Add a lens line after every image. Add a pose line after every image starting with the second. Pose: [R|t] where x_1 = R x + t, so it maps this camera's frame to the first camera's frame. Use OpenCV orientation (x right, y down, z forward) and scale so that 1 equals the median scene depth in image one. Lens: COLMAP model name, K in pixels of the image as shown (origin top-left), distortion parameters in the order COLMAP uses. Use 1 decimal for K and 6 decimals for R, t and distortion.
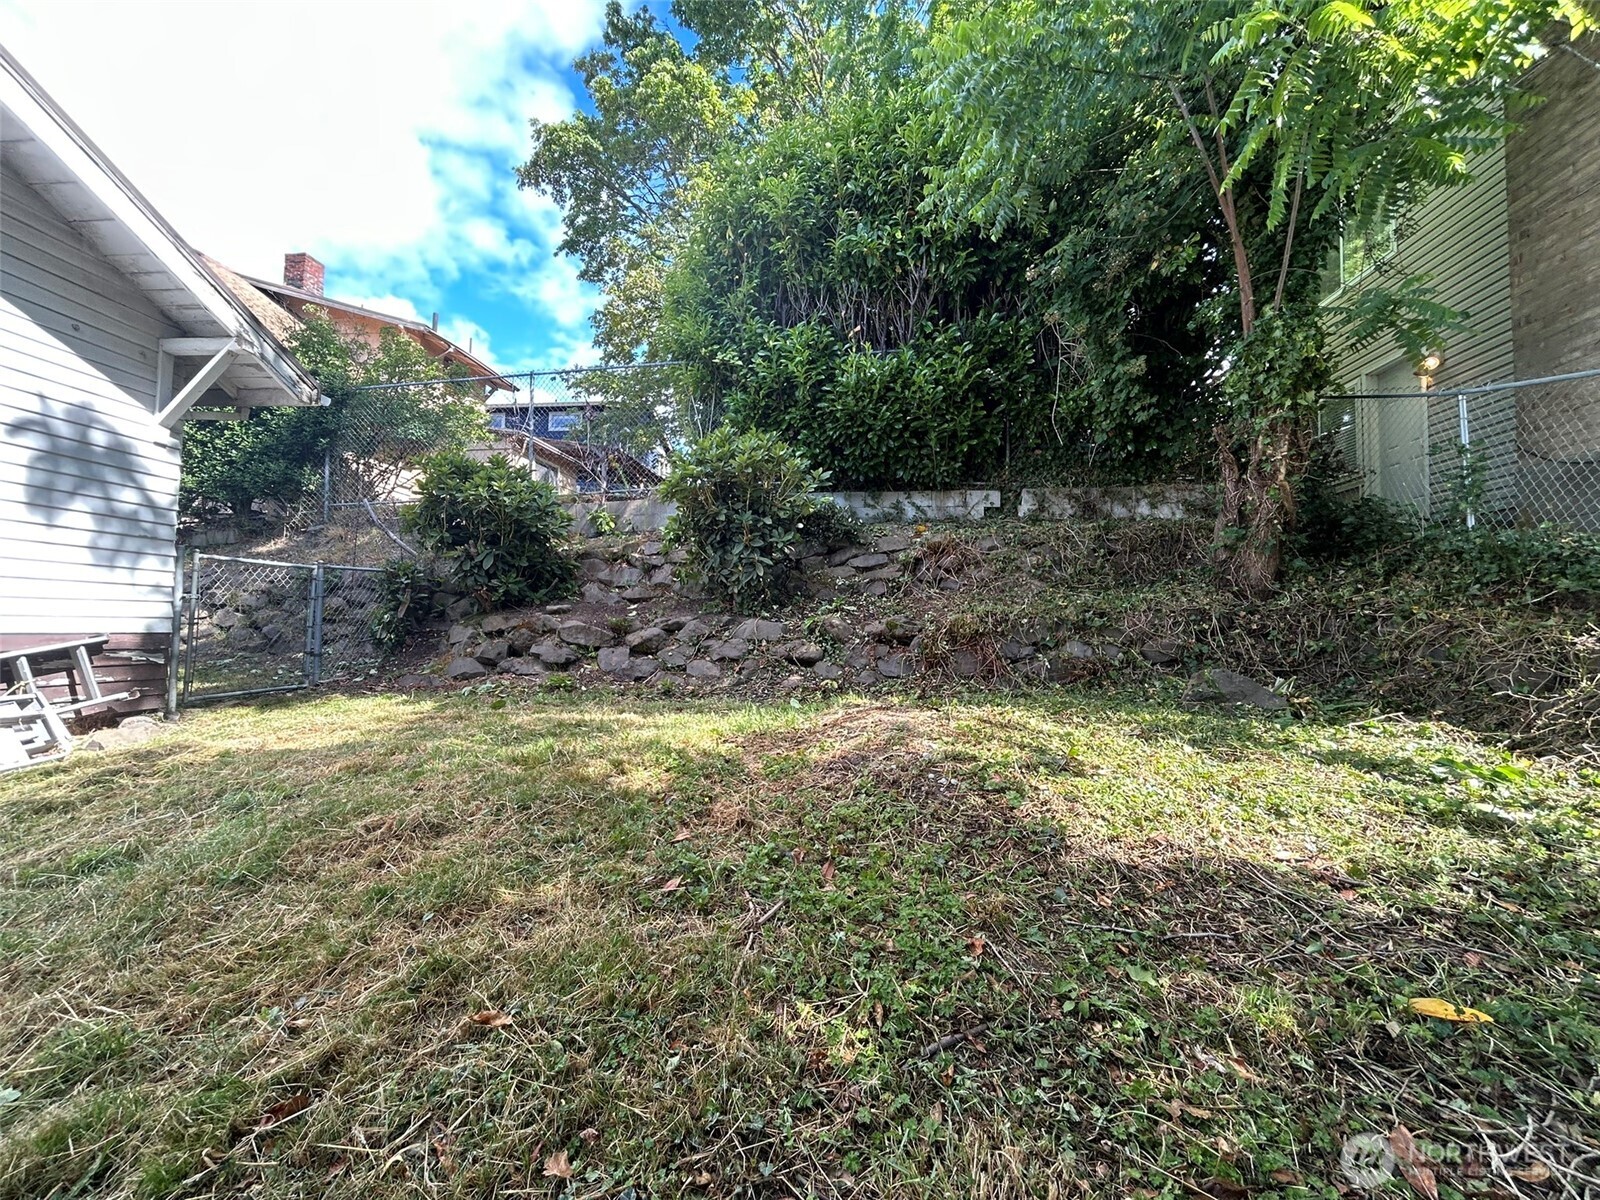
lens RADIAL K [[651.0, 0, 793.9], [0, 651.0, 604.0], [0, 0, 1]] dist [0.000364, -0.000427]
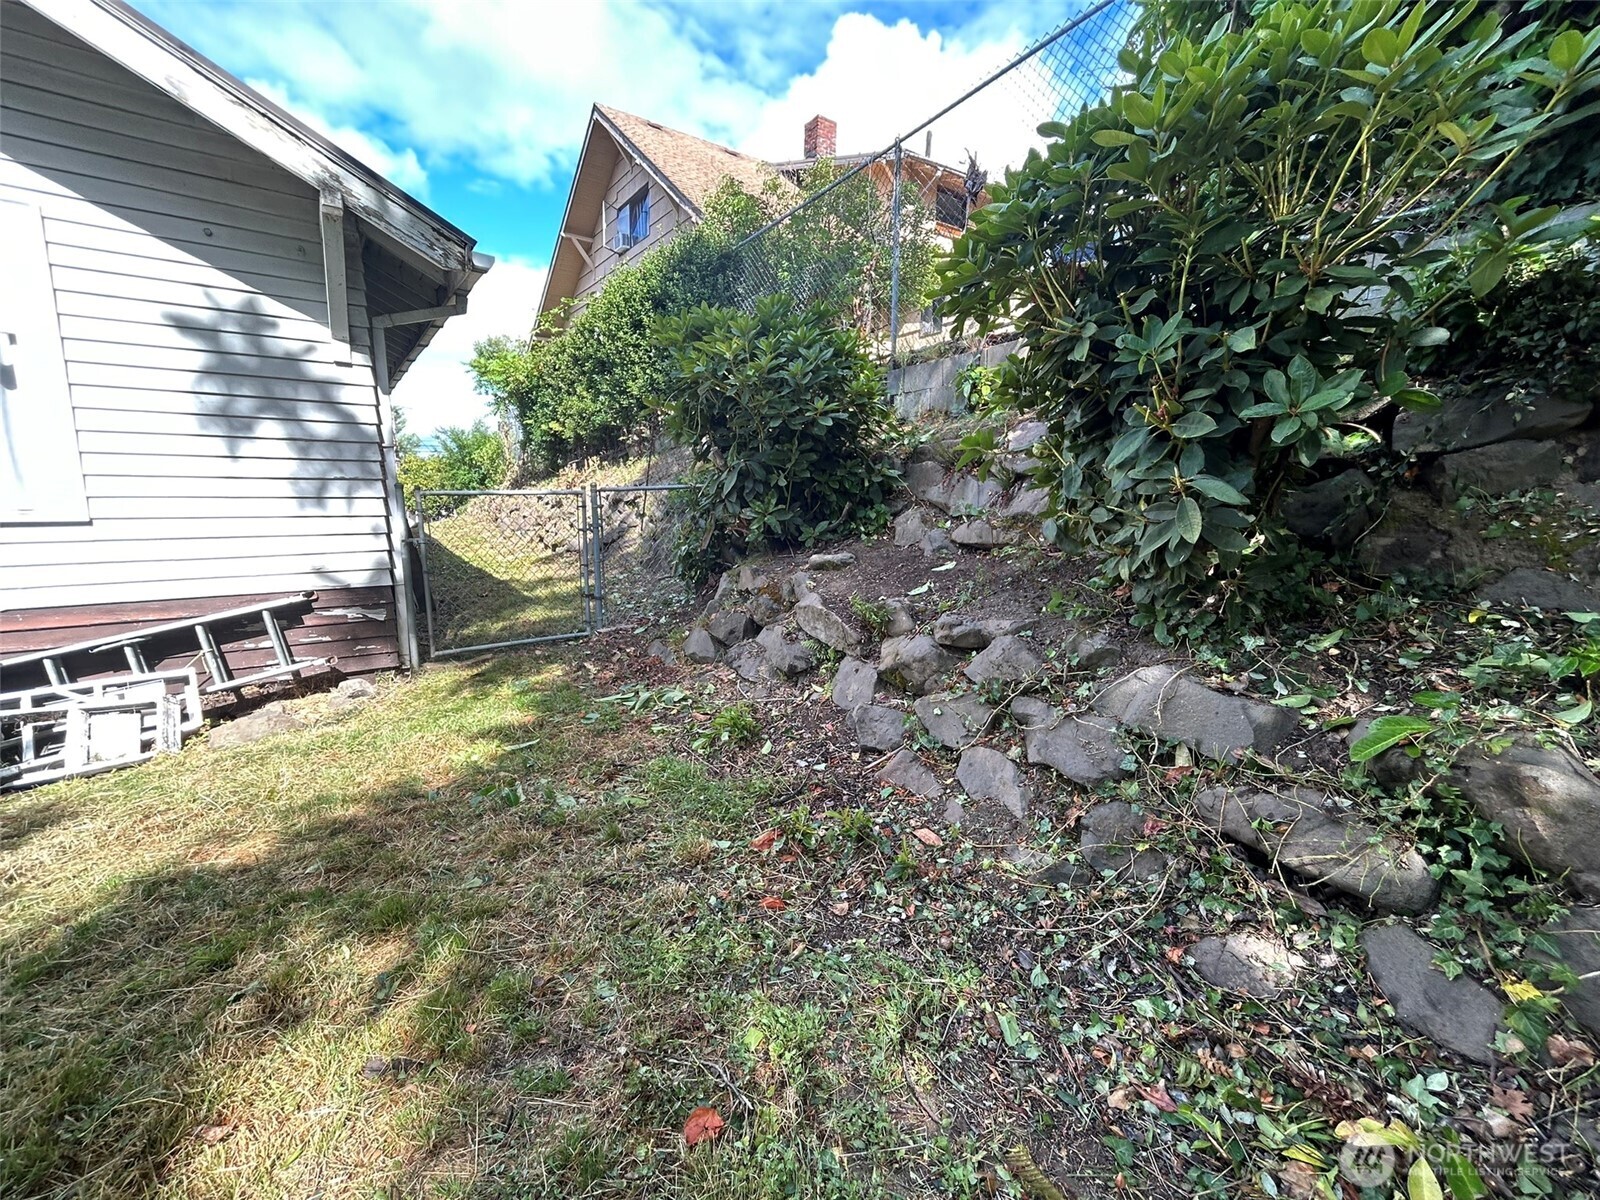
lens RADIAL K [[651.0, 0, 793.9], [0, 651.0, 604.0], [0, 0, 1]] dist [0.000364, -0.000427]
pose [[0.662236, 0.136027, -0.736845, 0.048857], [0.018647, 0.980087, 0.197691, -0.074924], [0.749063, -0.144658, 0.646512, 0.651724]]
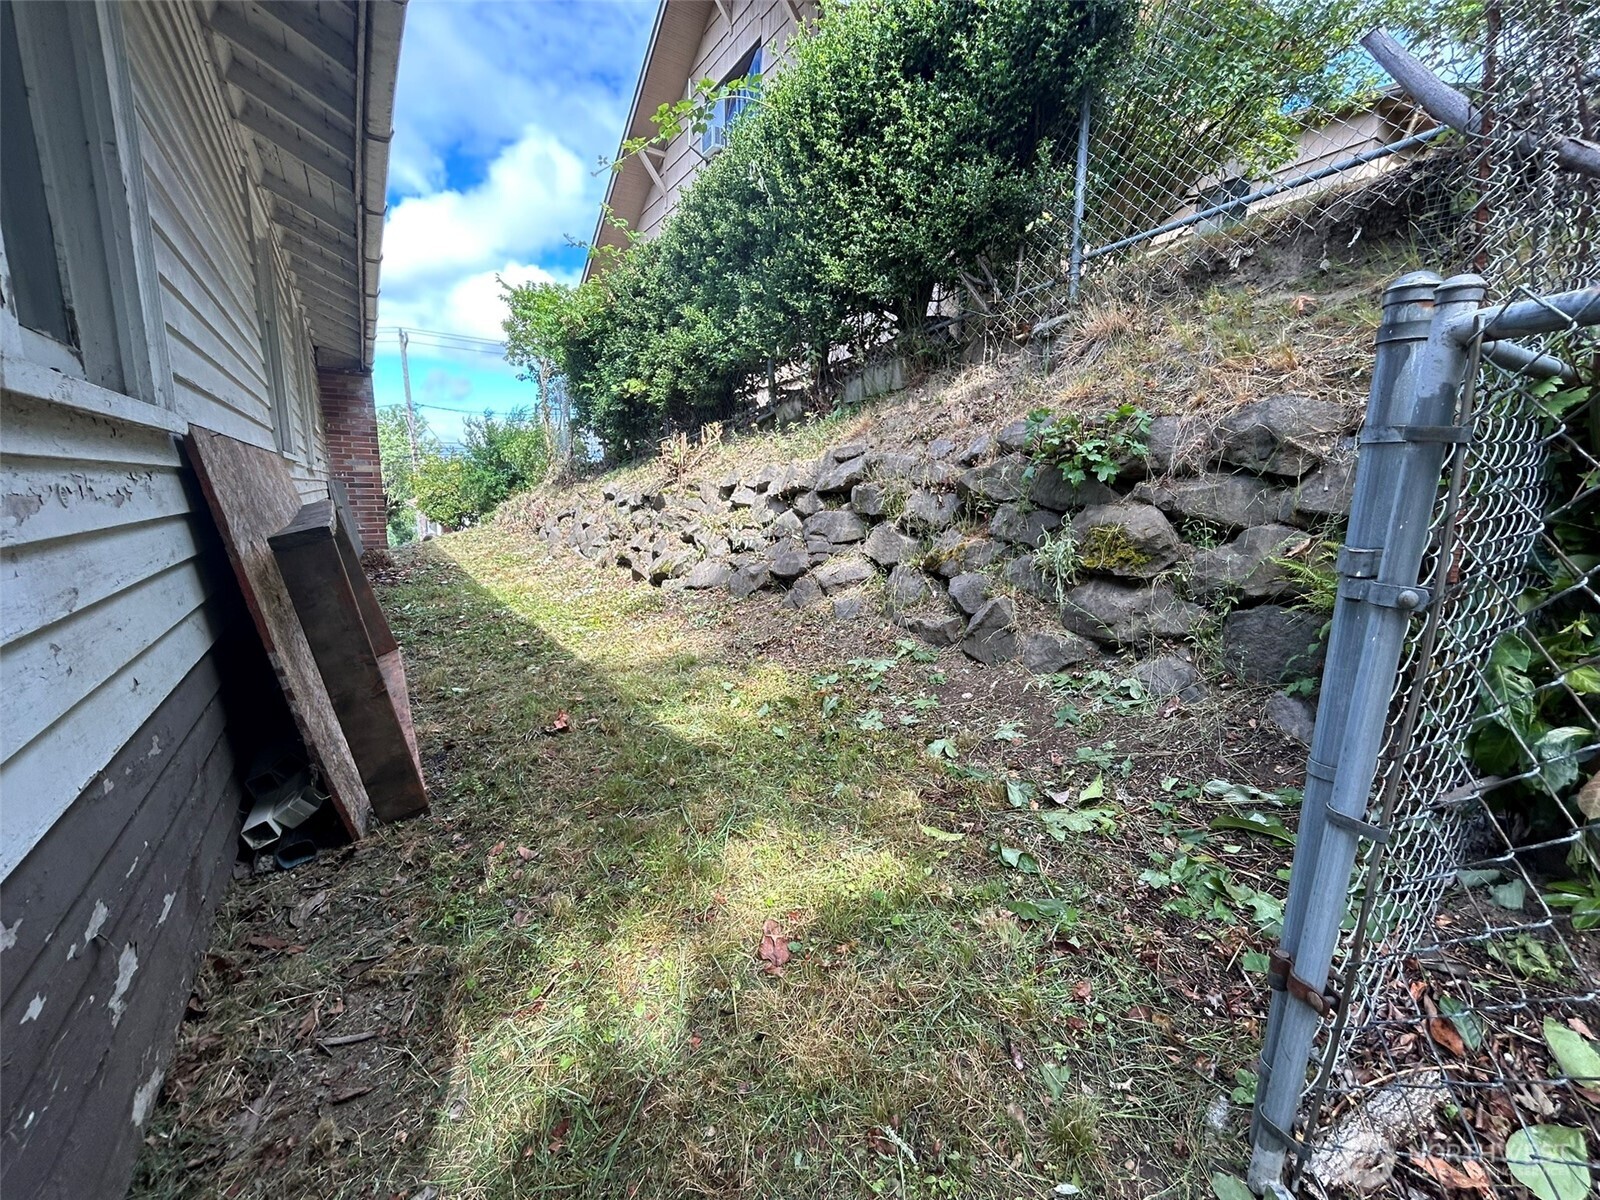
lens RADIAL K [[651.0, 0, 793.9], [0, 651.0, 604.0], [0, 0, 1]] dist [0.000364, -0.000427]
pose [[0.641292, 0.125478, -0.756968, -0.715568], [0.026015, 0.982415, 0.184888, -0.033709], [0.766856, -0.138260, 0.626751, 0.839125]]
